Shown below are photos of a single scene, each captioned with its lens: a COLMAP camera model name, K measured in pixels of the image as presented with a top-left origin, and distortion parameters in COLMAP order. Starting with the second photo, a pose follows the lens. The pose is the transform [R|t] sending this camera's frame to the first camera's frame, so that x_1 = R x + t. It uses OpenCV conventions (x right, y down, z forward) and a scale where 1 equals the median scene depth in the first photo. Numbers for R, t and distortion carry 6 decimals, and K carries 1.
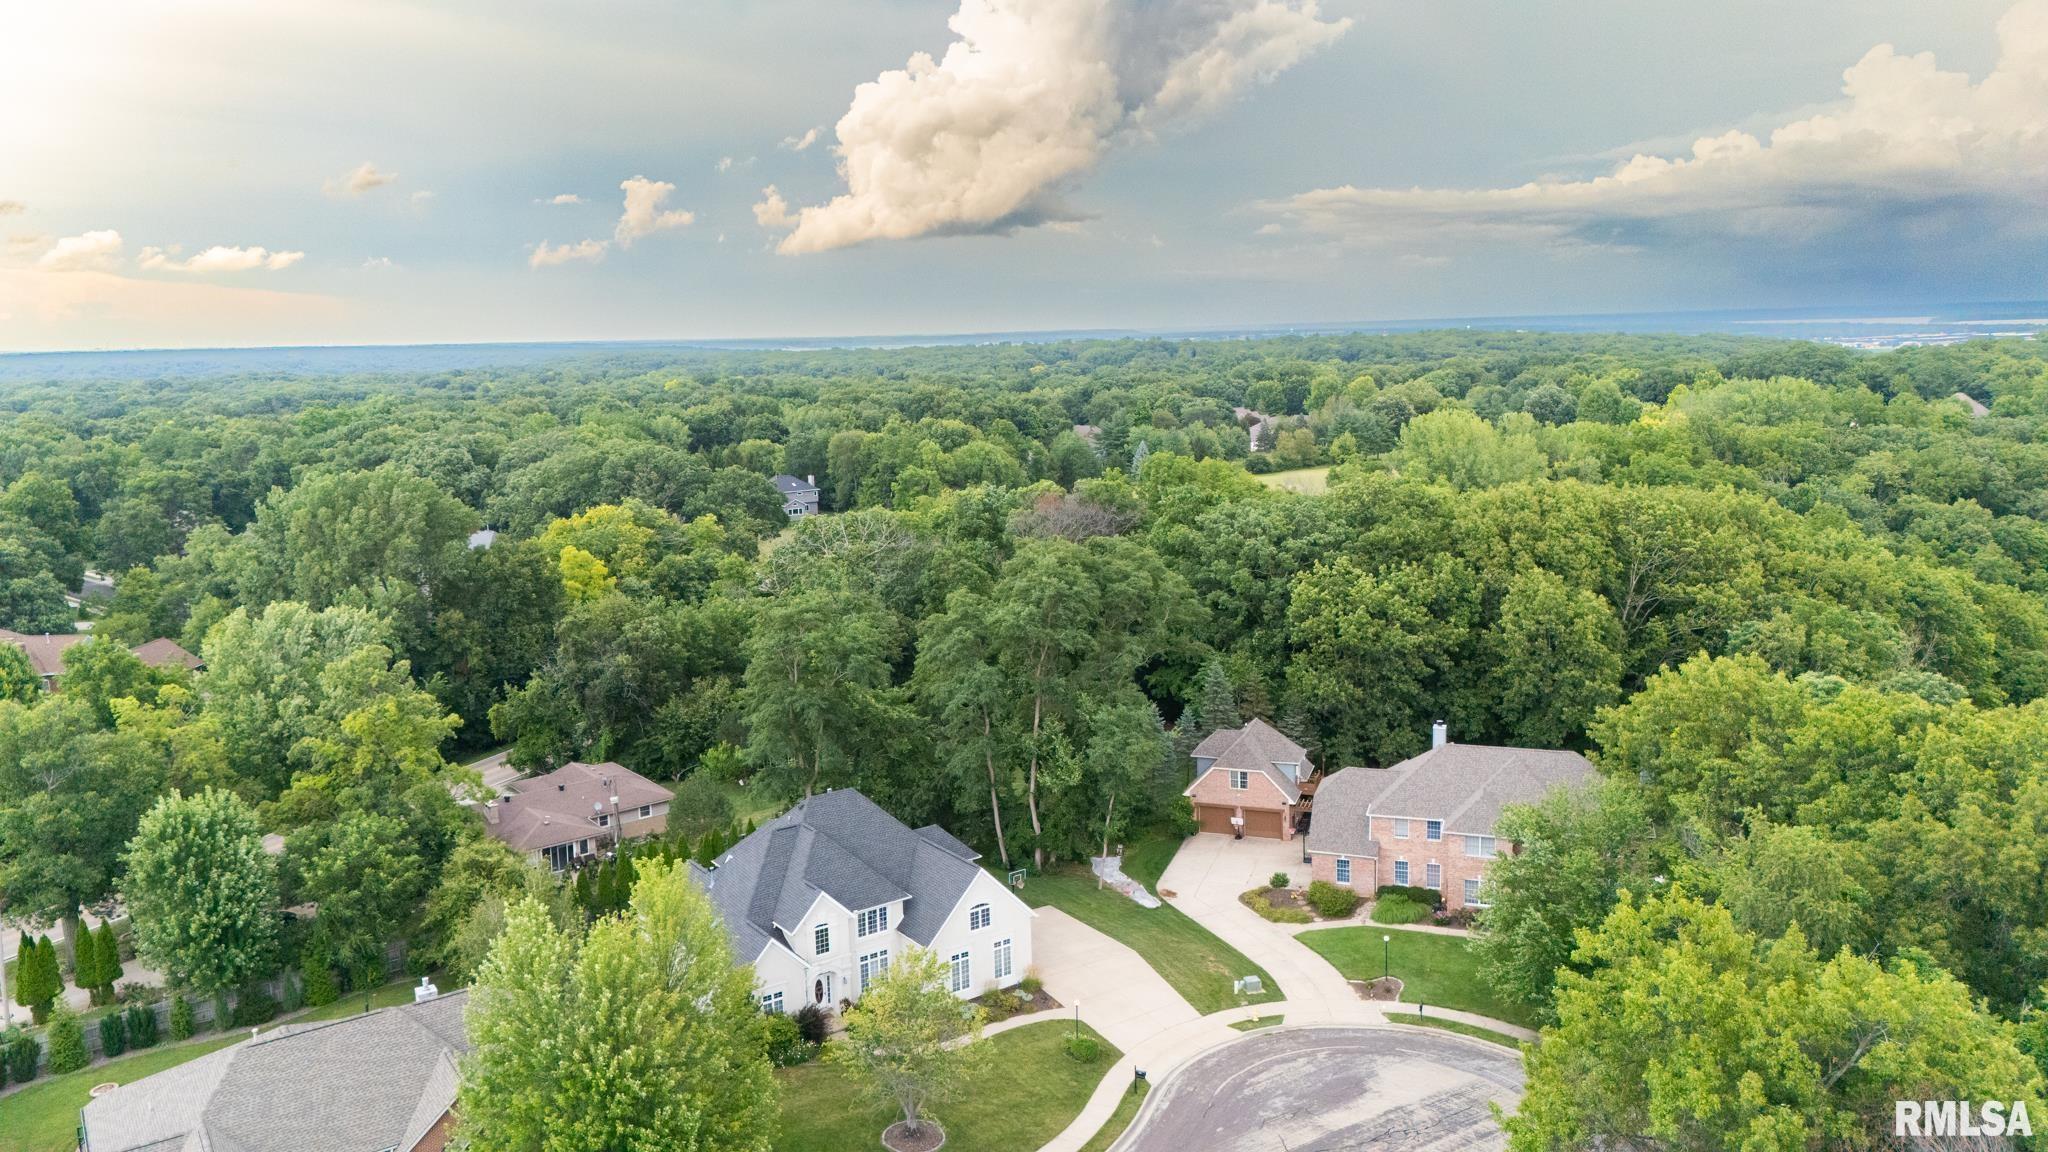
lens RADIAL K [[1492.6, 0, 1014.1], [0, 1492.6, 572.2], [0, 0, 1]] dist [0.062717, -0.050372]
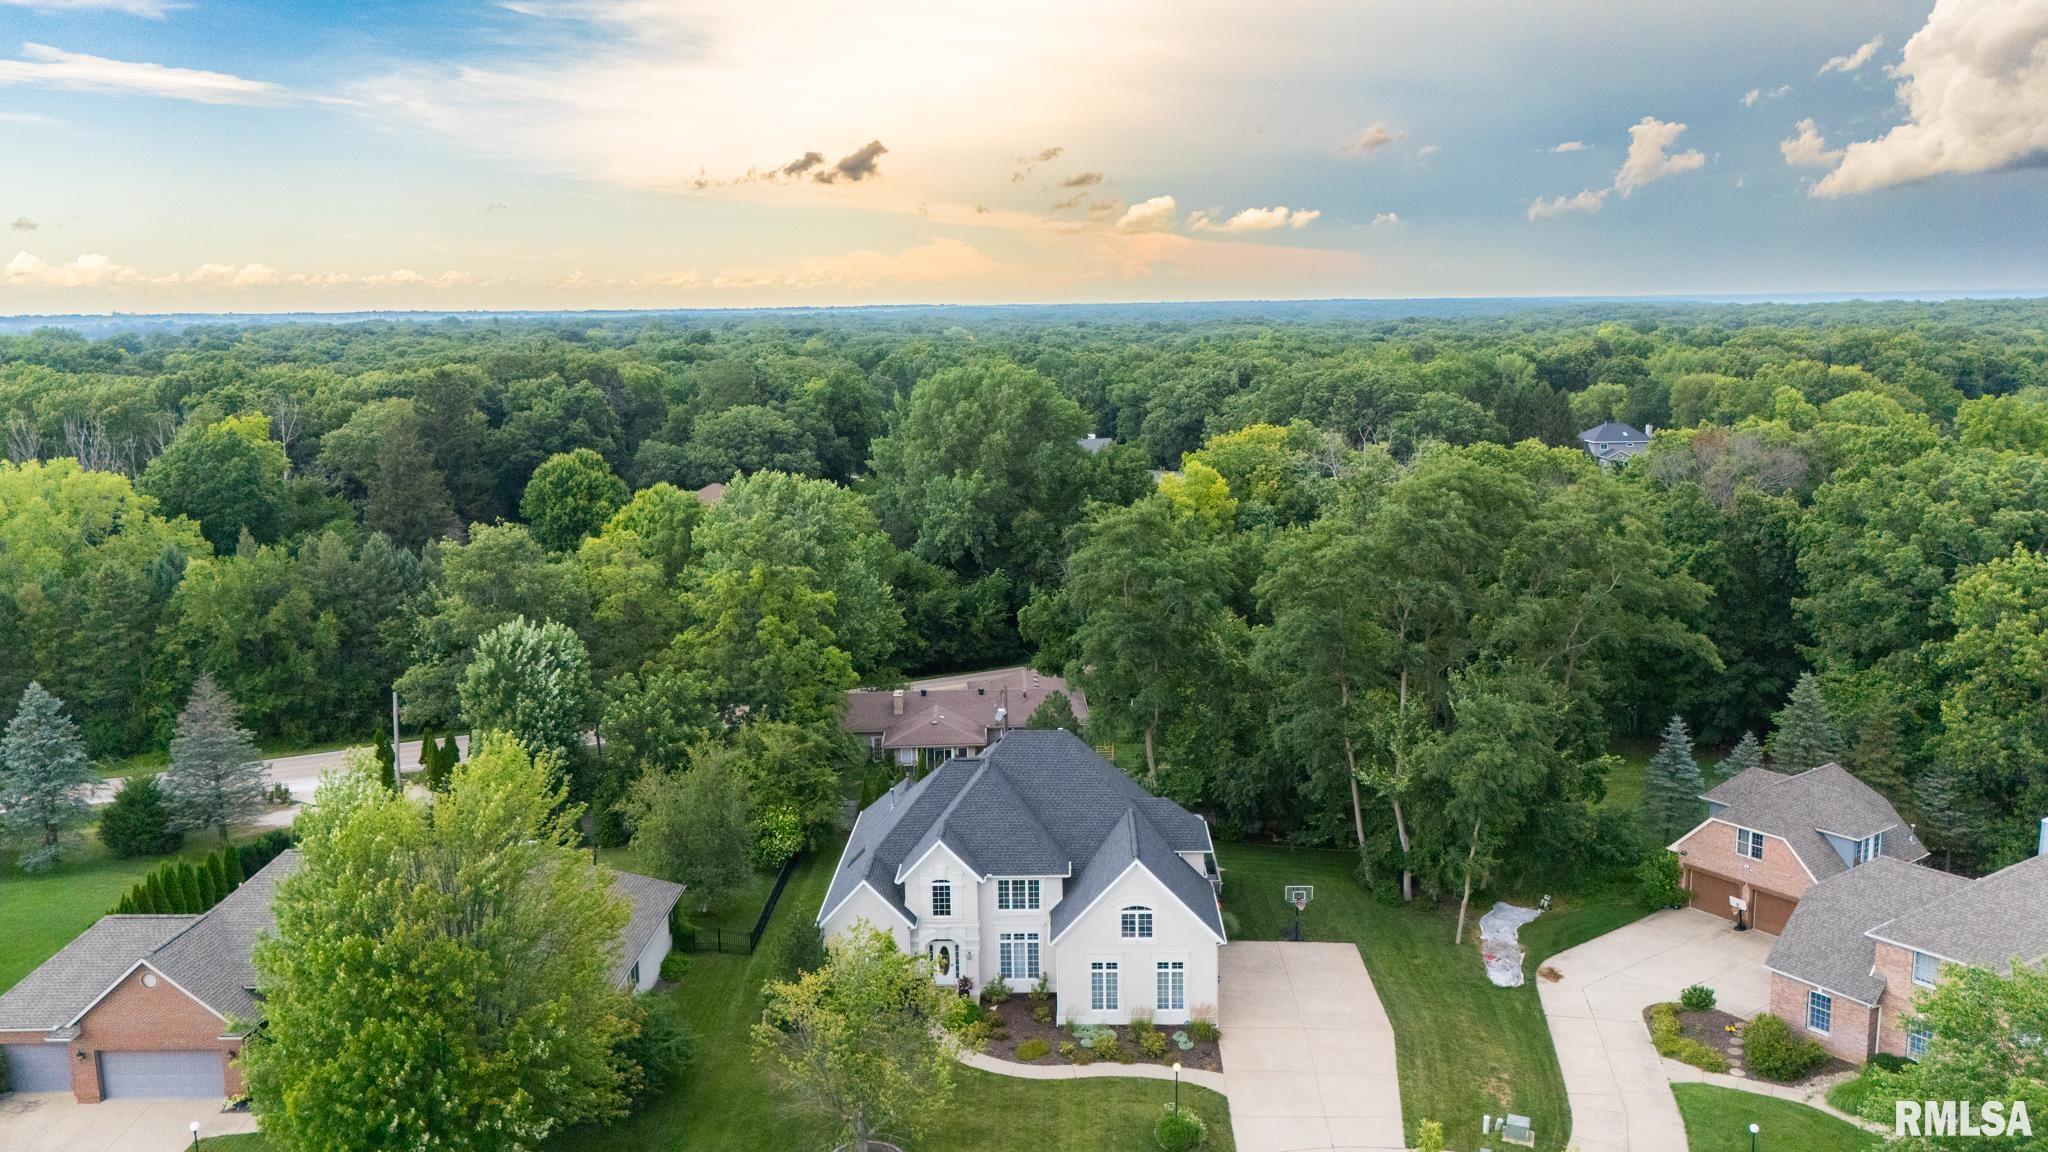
lens RADIAL K [[1492.6, 0, 1044.6], [0, 1492.6, 586.1], [0, 0, 1]] dist [0.062717, -0.050372]
pose [[0.815922, 0.122772, -0.564977, 0.230528], [-0.101845, 0.992434, 0.068578, 0.008156], [0.569122, 0.001586, 0.822252, 0.228667]]
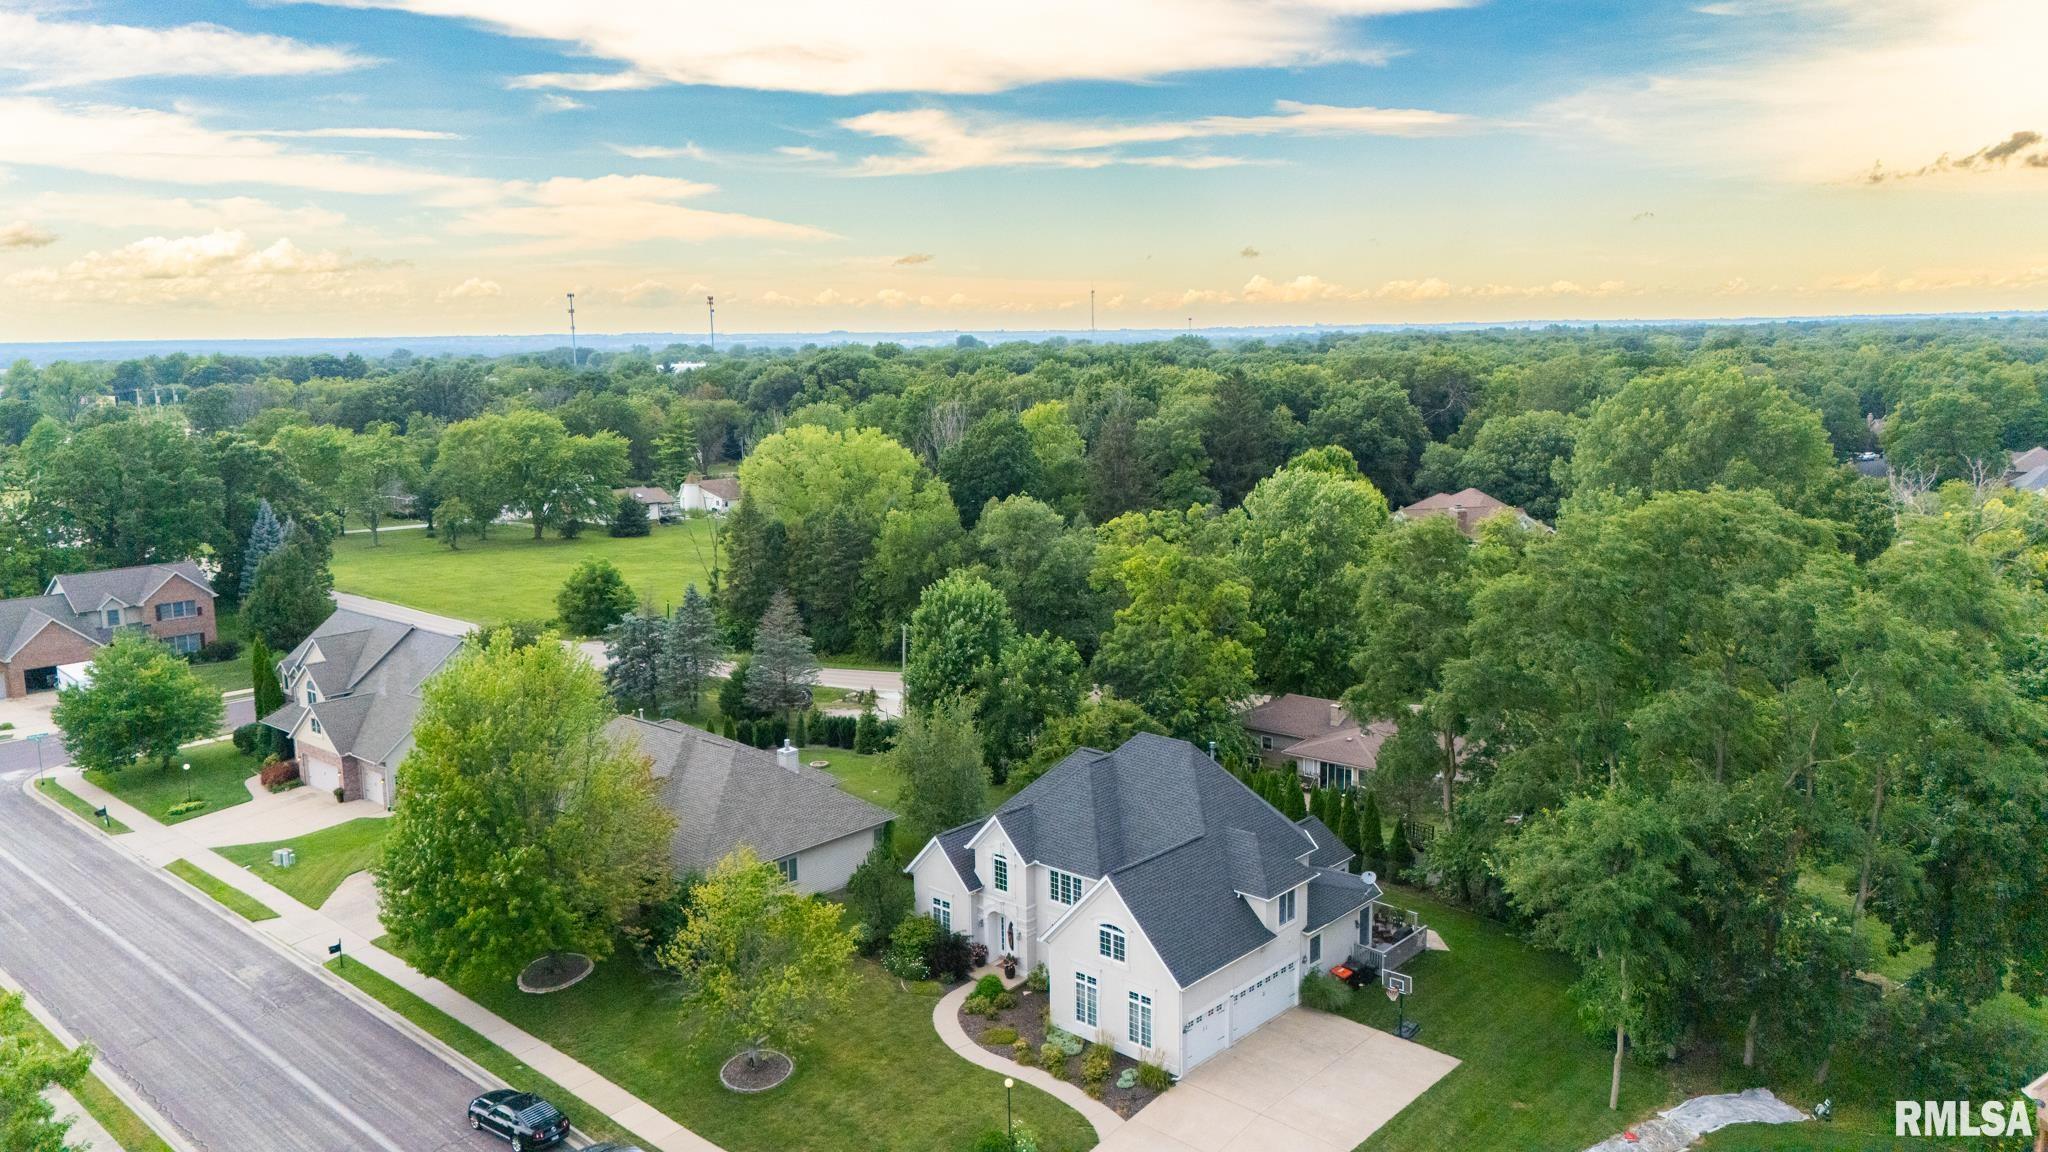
lens RADIAL K [[1492.6, 0, 1057.6], [0, 1492.6, 575.7], [0, 0, 1]] dist [0.062717, -0.050372]
pose [[0.241887, 0.182389, -0.953008, 0.414465], [-0.151794, 0.977195, 0.148490, -0.030391], [0.958358, 0.108743, 0.264056, 0.505742]]
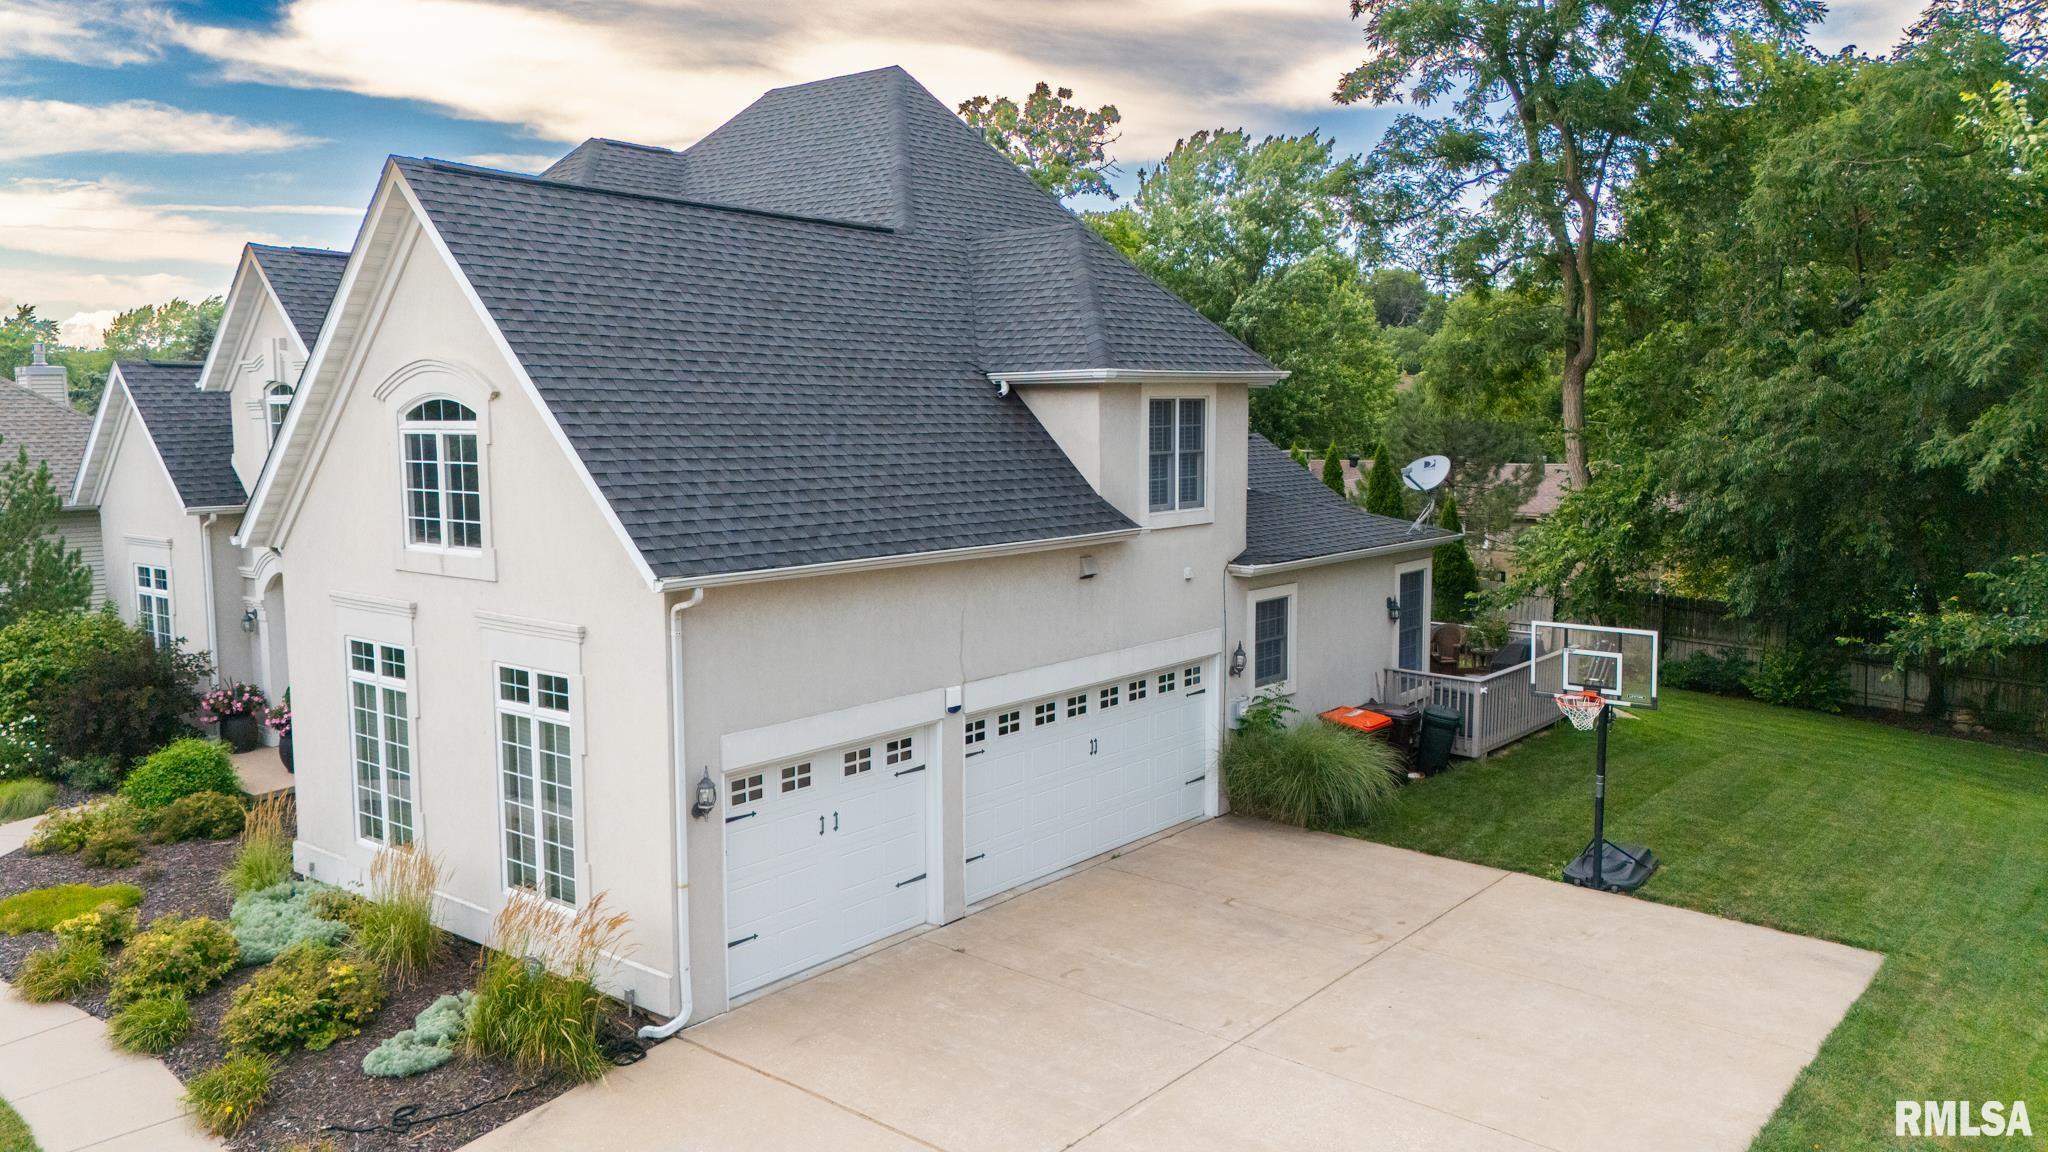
lens RADIAL K [[1492.6, 0, 1073.5], [0, 1492.6, 552.8], [0, 0, 1]] dist [0.062717, -0.050372]
pose [[0.291579, 0.117969, -0.949245, 0.109051], [-0.158743, 0.984573, 0.073598, 0.141745], [0.943283, 0.129226, 0.305807, 0.672155]]
